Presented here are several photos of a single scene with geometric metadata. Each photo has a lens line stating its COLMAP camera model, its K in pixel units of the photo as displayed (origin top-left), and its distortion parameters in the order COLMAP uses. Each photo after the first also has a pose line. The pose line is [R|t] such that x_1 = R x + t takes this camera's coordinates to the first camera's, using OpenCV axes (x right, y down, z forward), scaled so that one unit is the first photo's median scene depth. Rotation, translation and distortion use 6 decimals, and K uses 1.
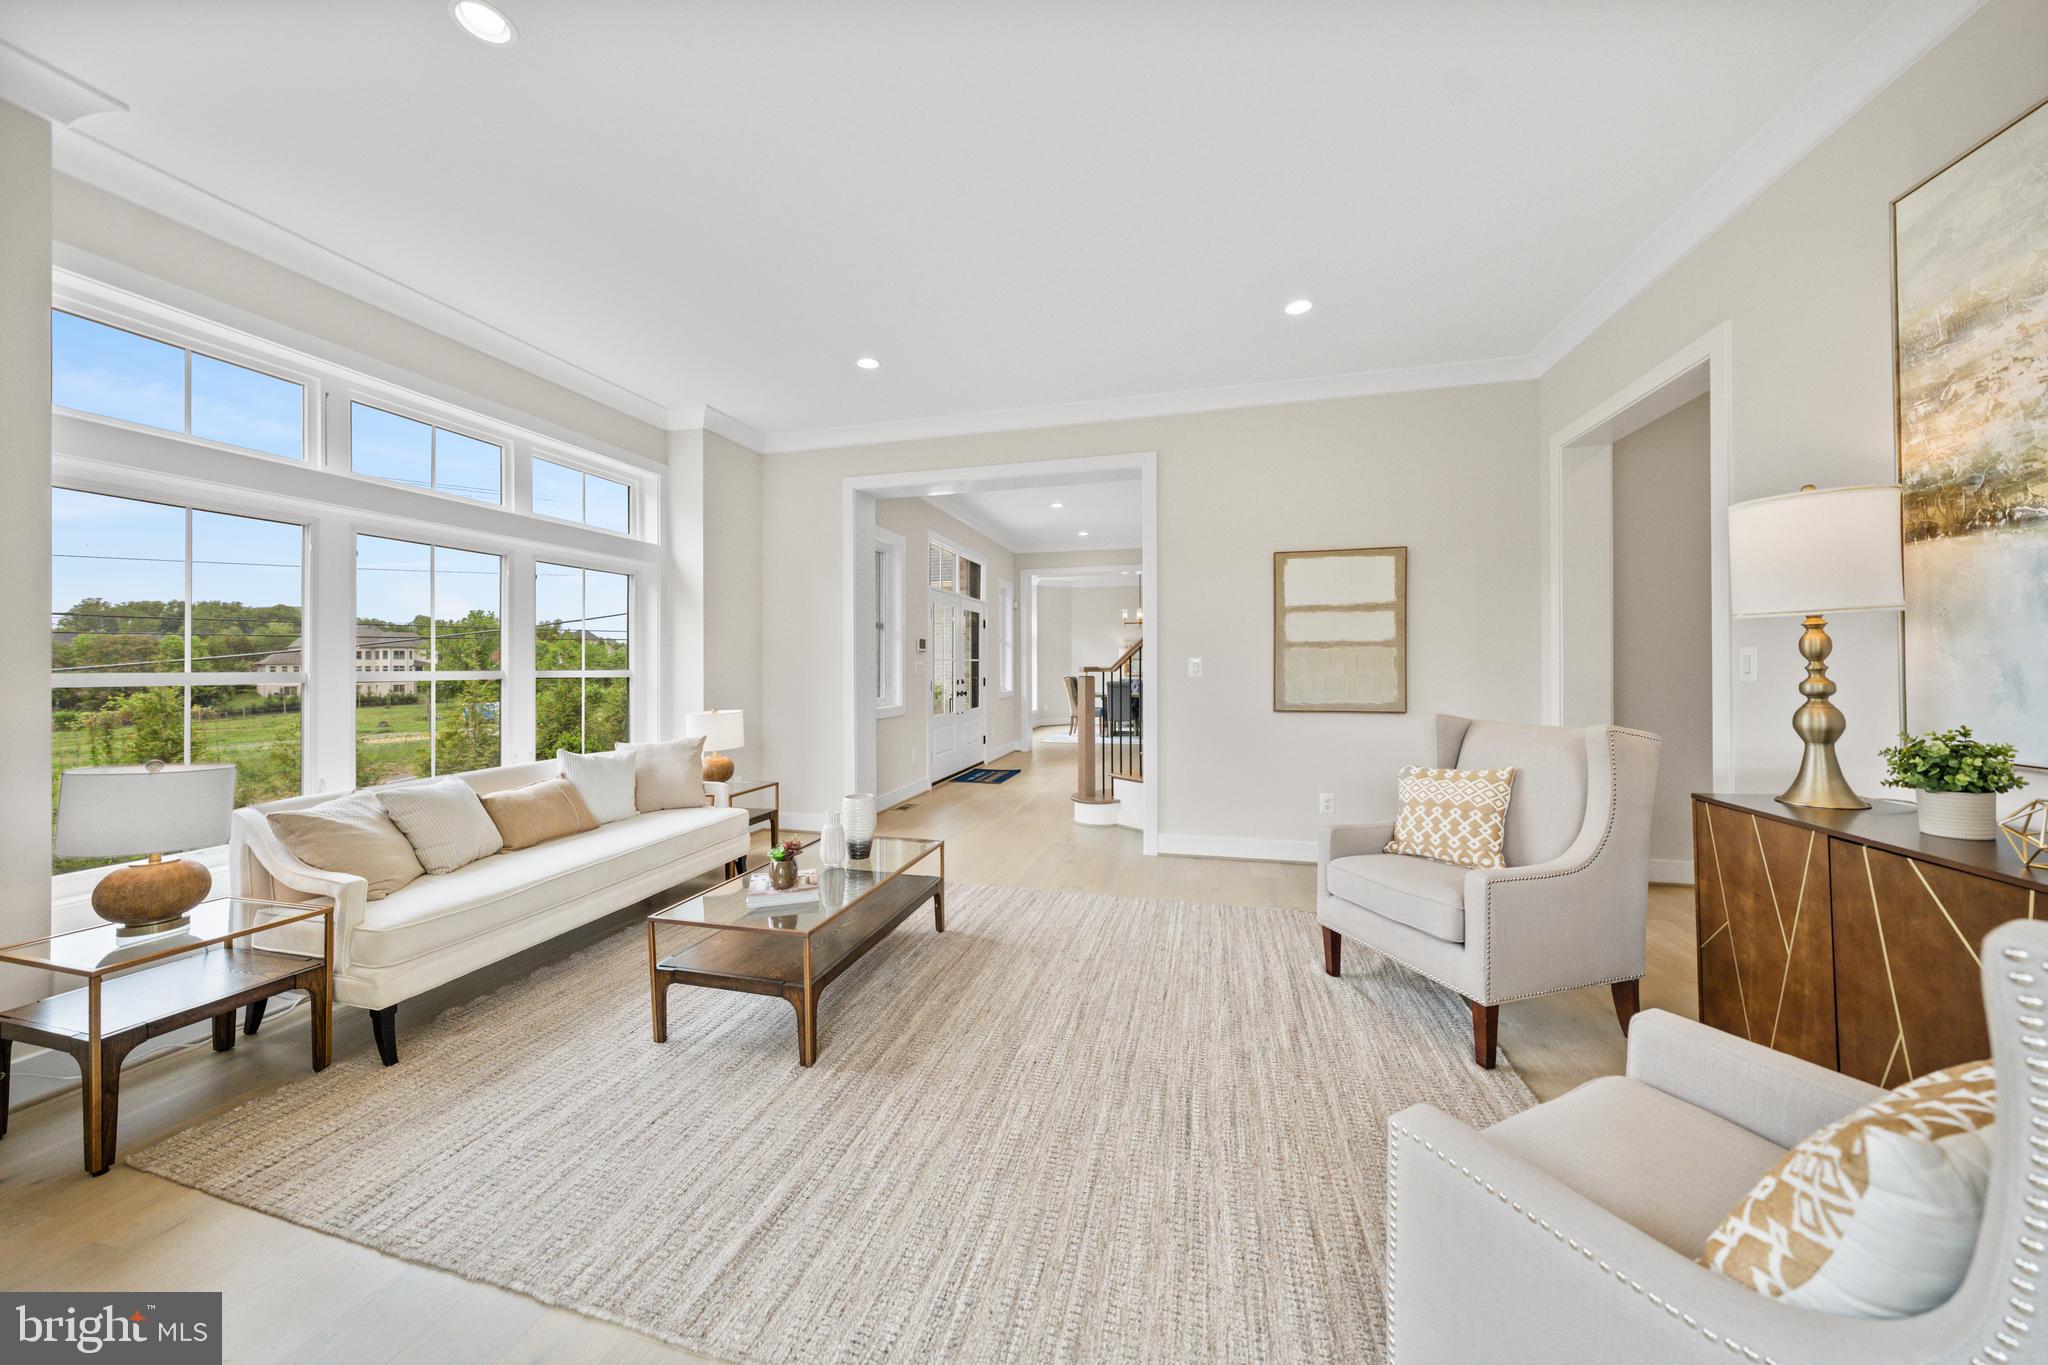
lens RADIAL K [[701.3, 0, 1012.5], [0, 701.3, 664.7], [0, 0, 1]] dist [-0.001199, -0.000040]
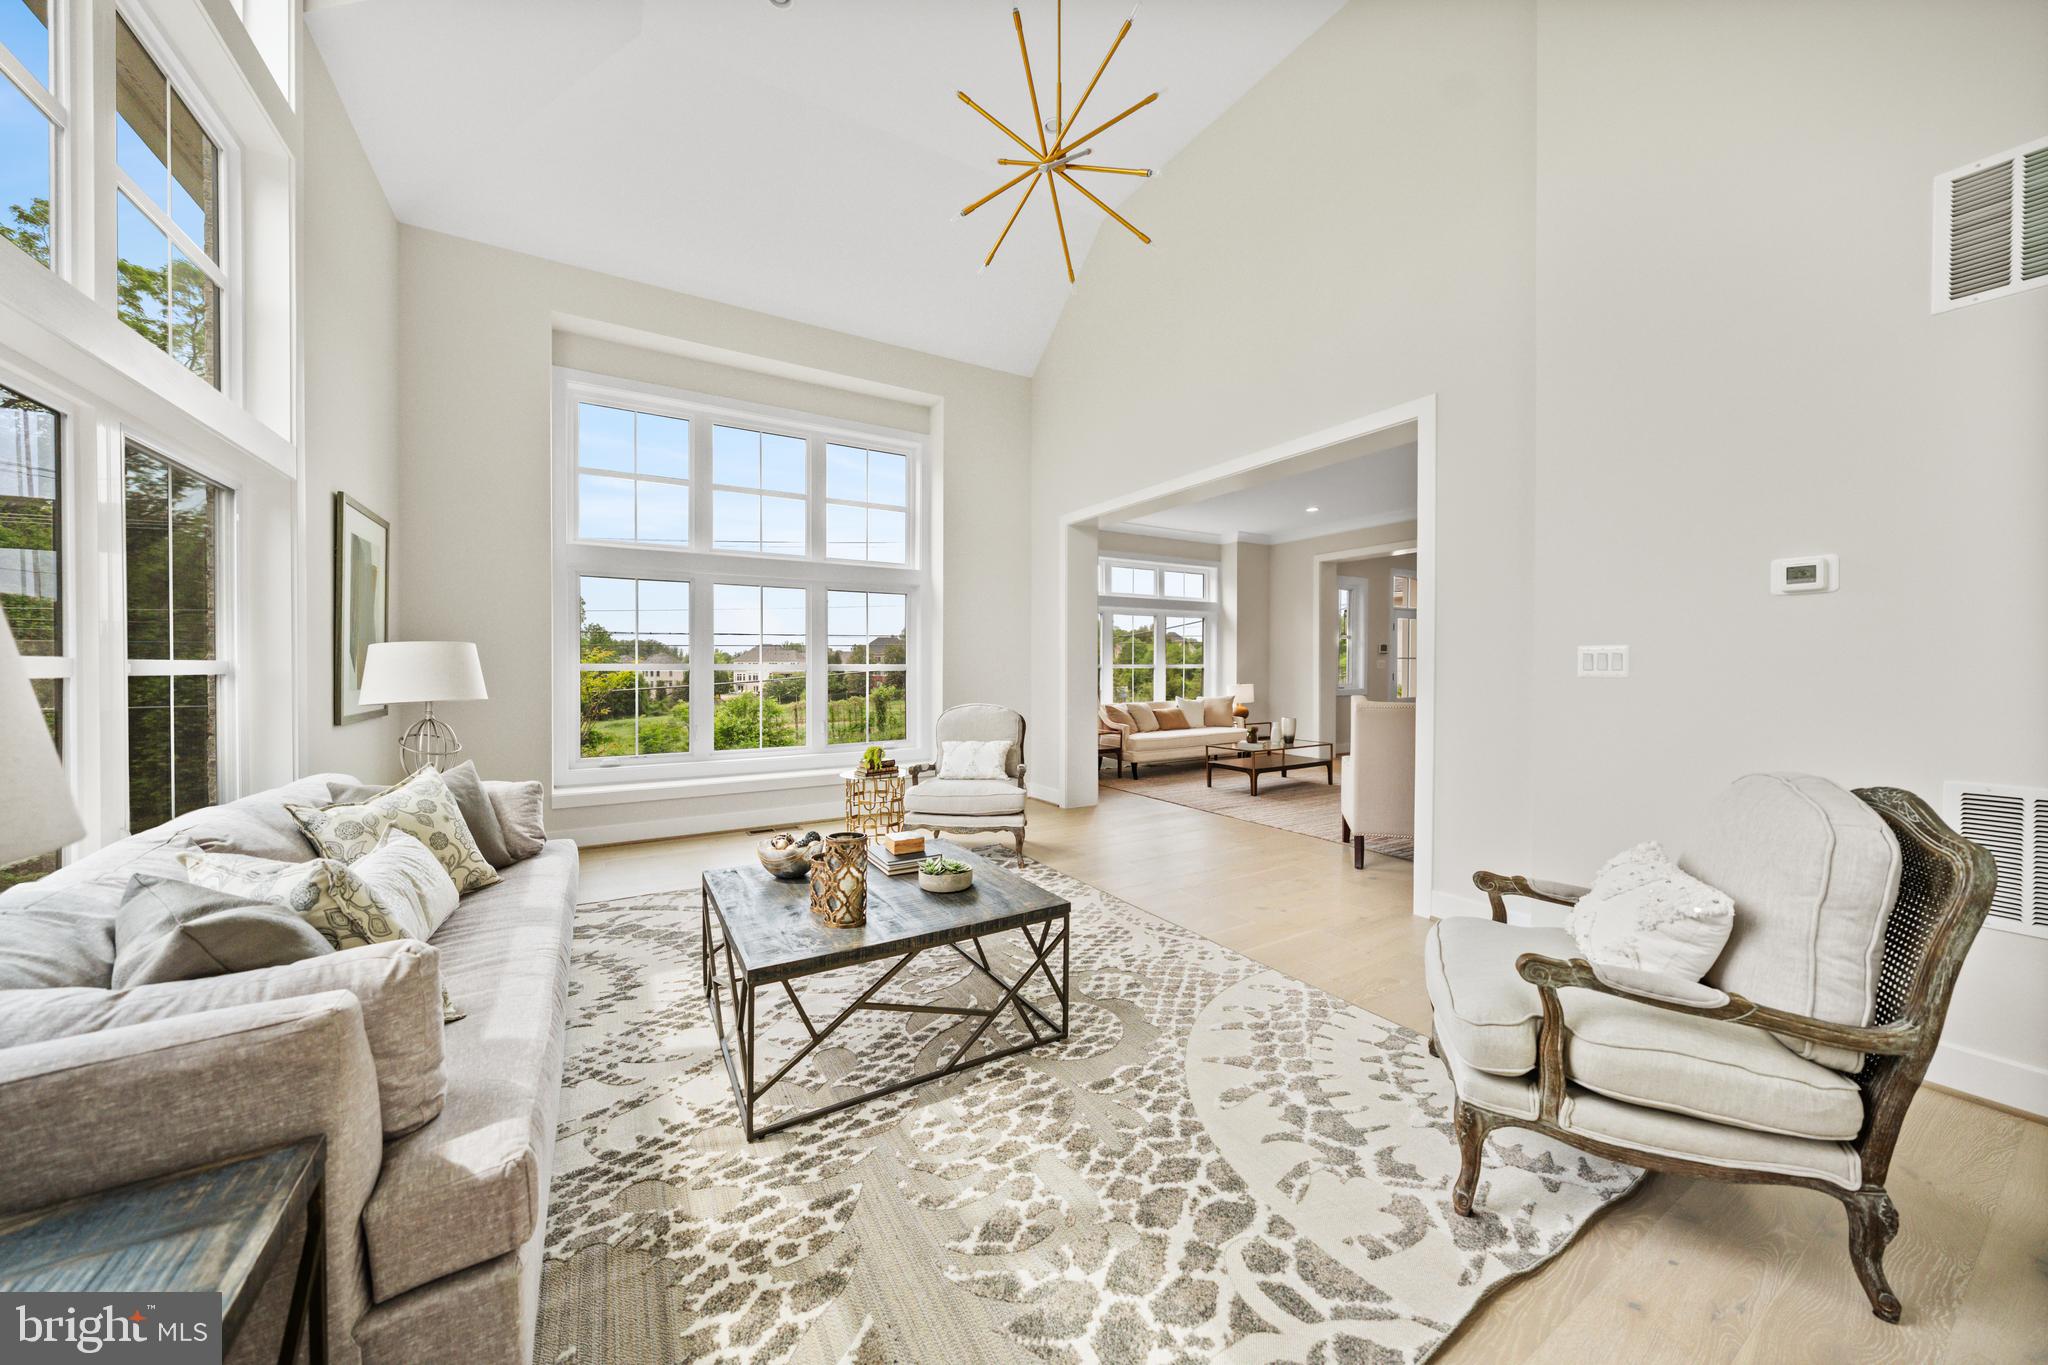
lens RADIAL K [[701.3, 0, 1012.5], [0, 701.3, 664.7], [0, 0, 1]] dist [-0.001199, -0.000040]
pose [[0.721386, 0.013076, -0.692409, 0.557483], [-0.006872, 0.999908, 0.011724, -0.010930], [0.692499, -0.003699, 0.721410, -1.019403]]
